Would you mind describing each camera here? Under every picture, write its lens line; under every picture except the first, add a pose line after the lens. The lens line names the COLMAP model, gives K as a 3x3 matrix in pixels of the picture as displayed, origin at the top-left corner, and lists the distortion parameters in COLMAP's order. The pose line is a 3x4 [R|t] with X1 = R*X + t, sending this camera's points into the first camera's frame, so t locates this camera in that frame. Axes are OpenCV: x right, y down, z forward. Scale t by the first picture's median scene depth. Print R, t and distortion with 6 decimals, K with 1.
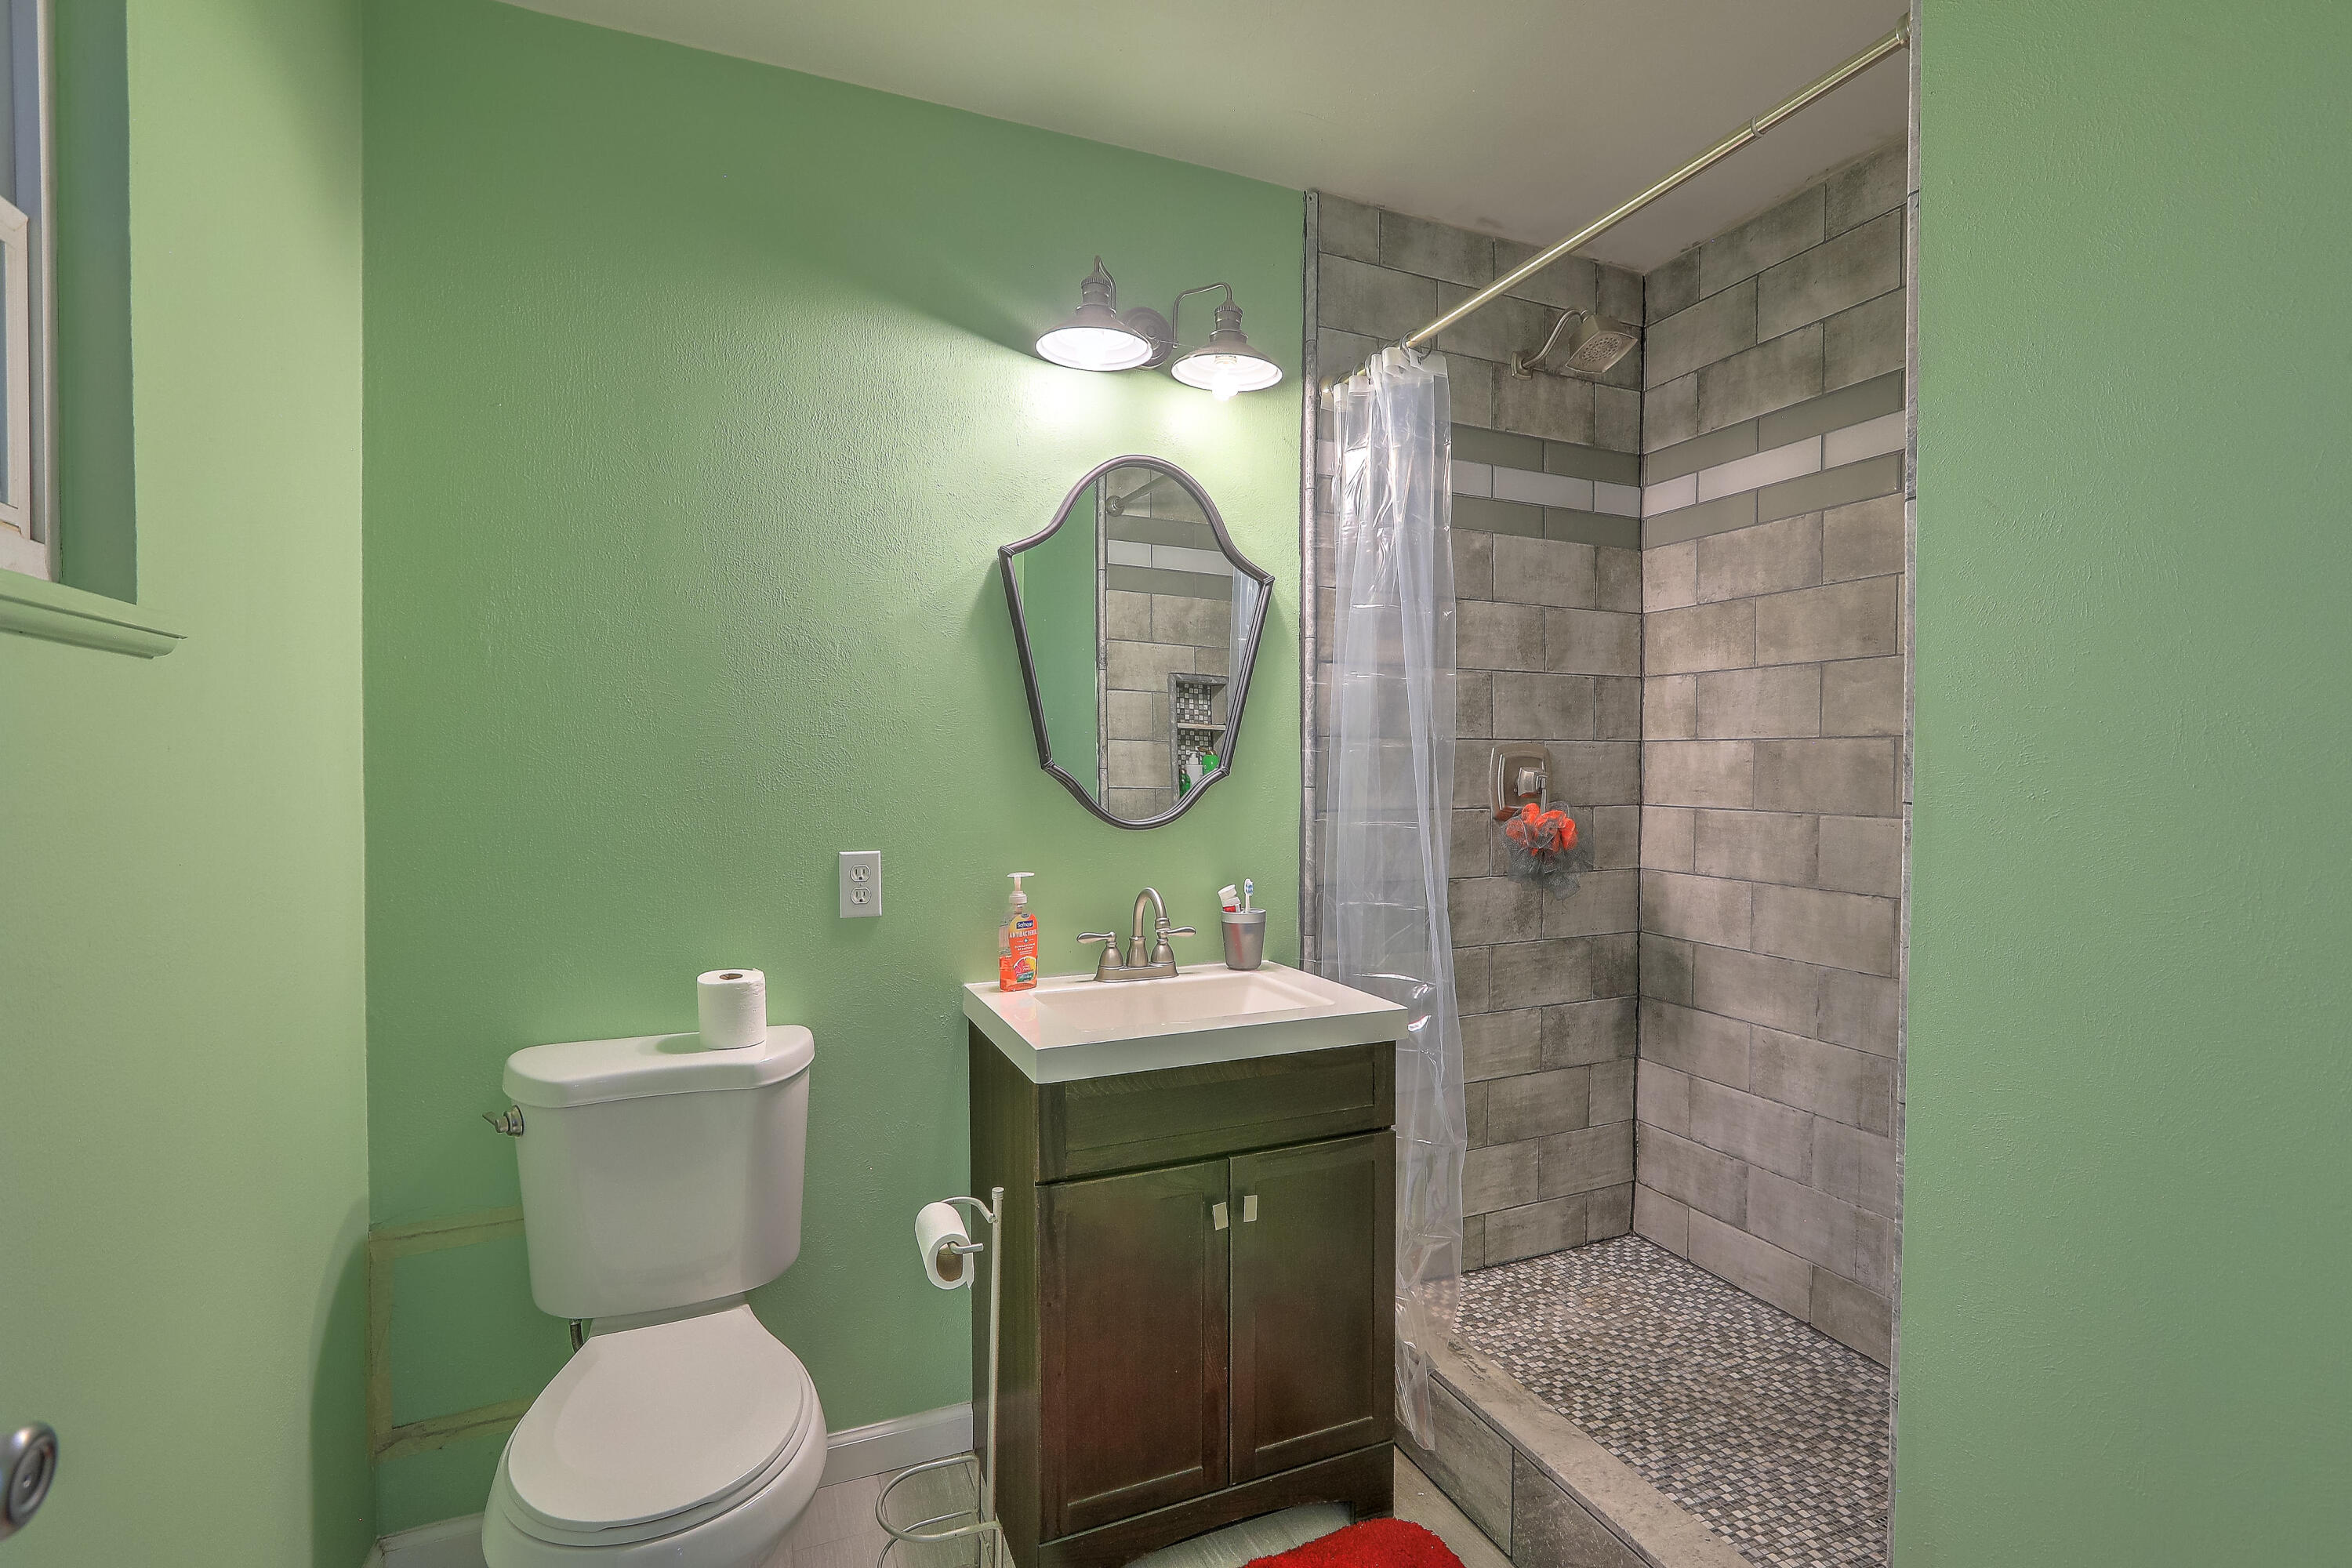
lens RADIAL K [[1053.5, 0, 1177.5], [0, 1053.5, 782.1], [0, 0, 1]] dist [-0.050568, 0.023095]
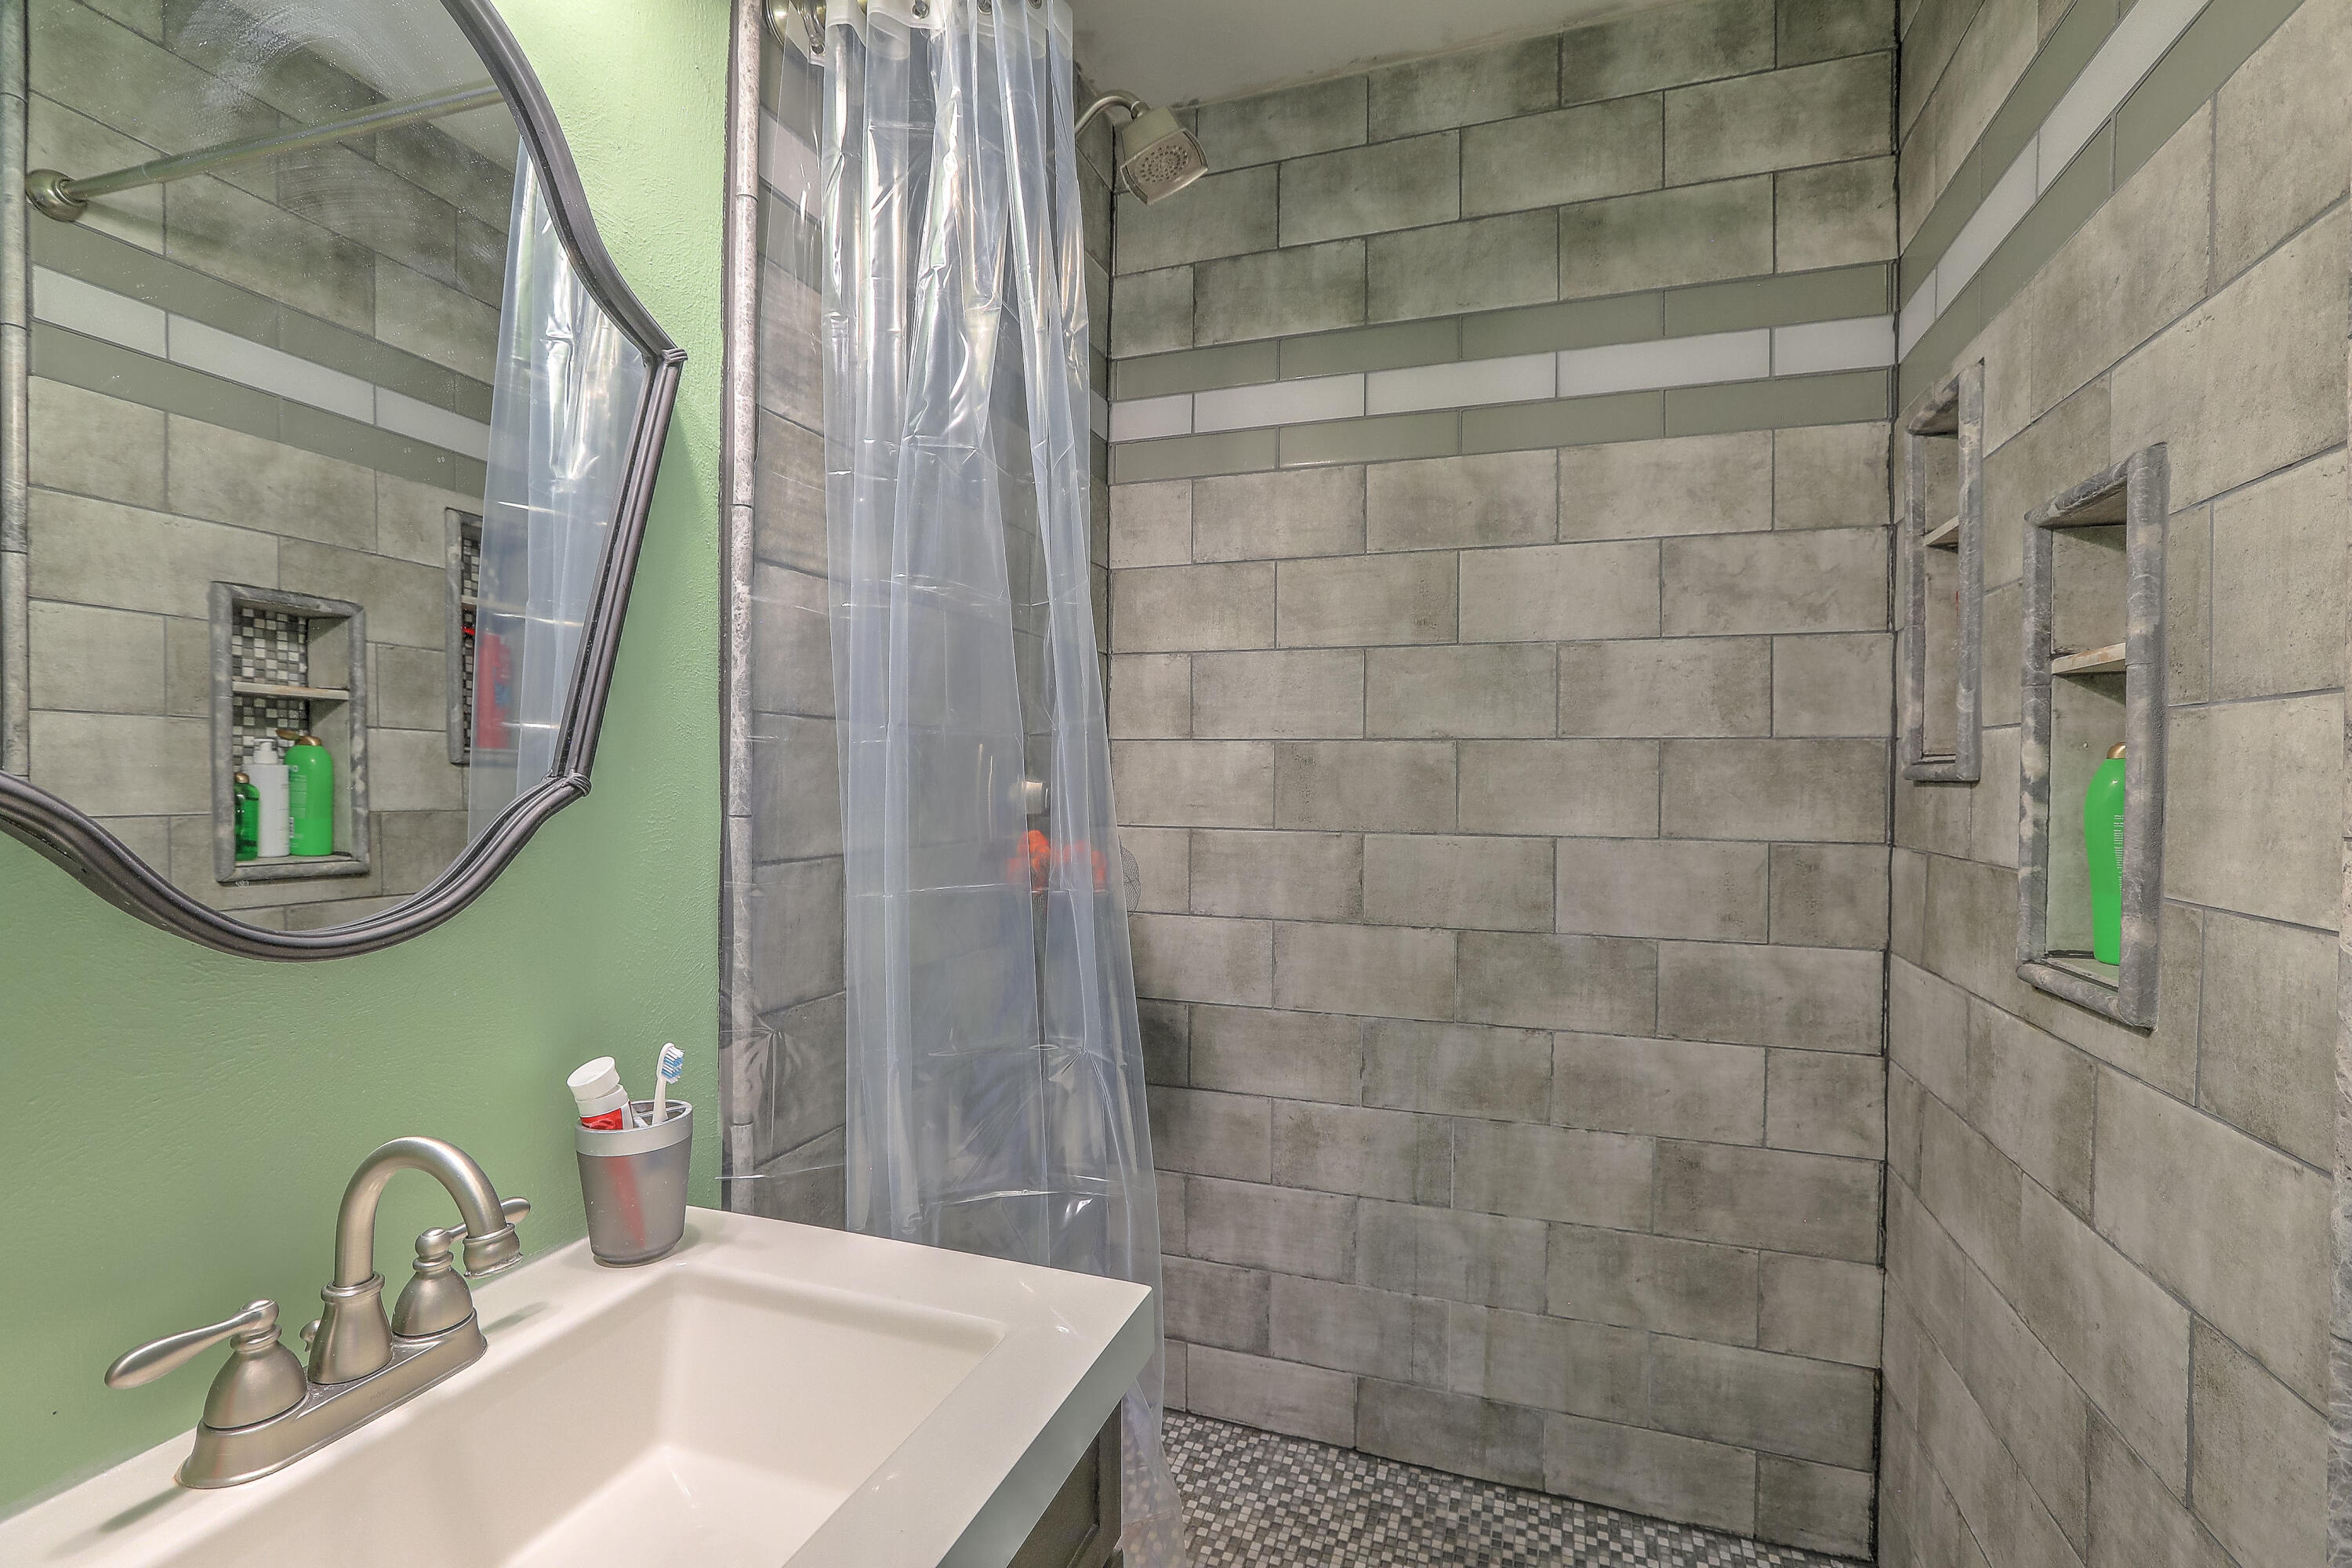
lens RADIAL K [[1053.5, 0, 1177.5], [0, 1053.5, 782.1], [0, 0, 1]] dist [-0.050568, 0.023095]
pose [[0.677075, -0.003010, 0.735908, -0.087150], [0.003677, 0.999993, 0.000707, -0.009931], [-0.735905, 0.002227, 0.677081, 0.510773]]
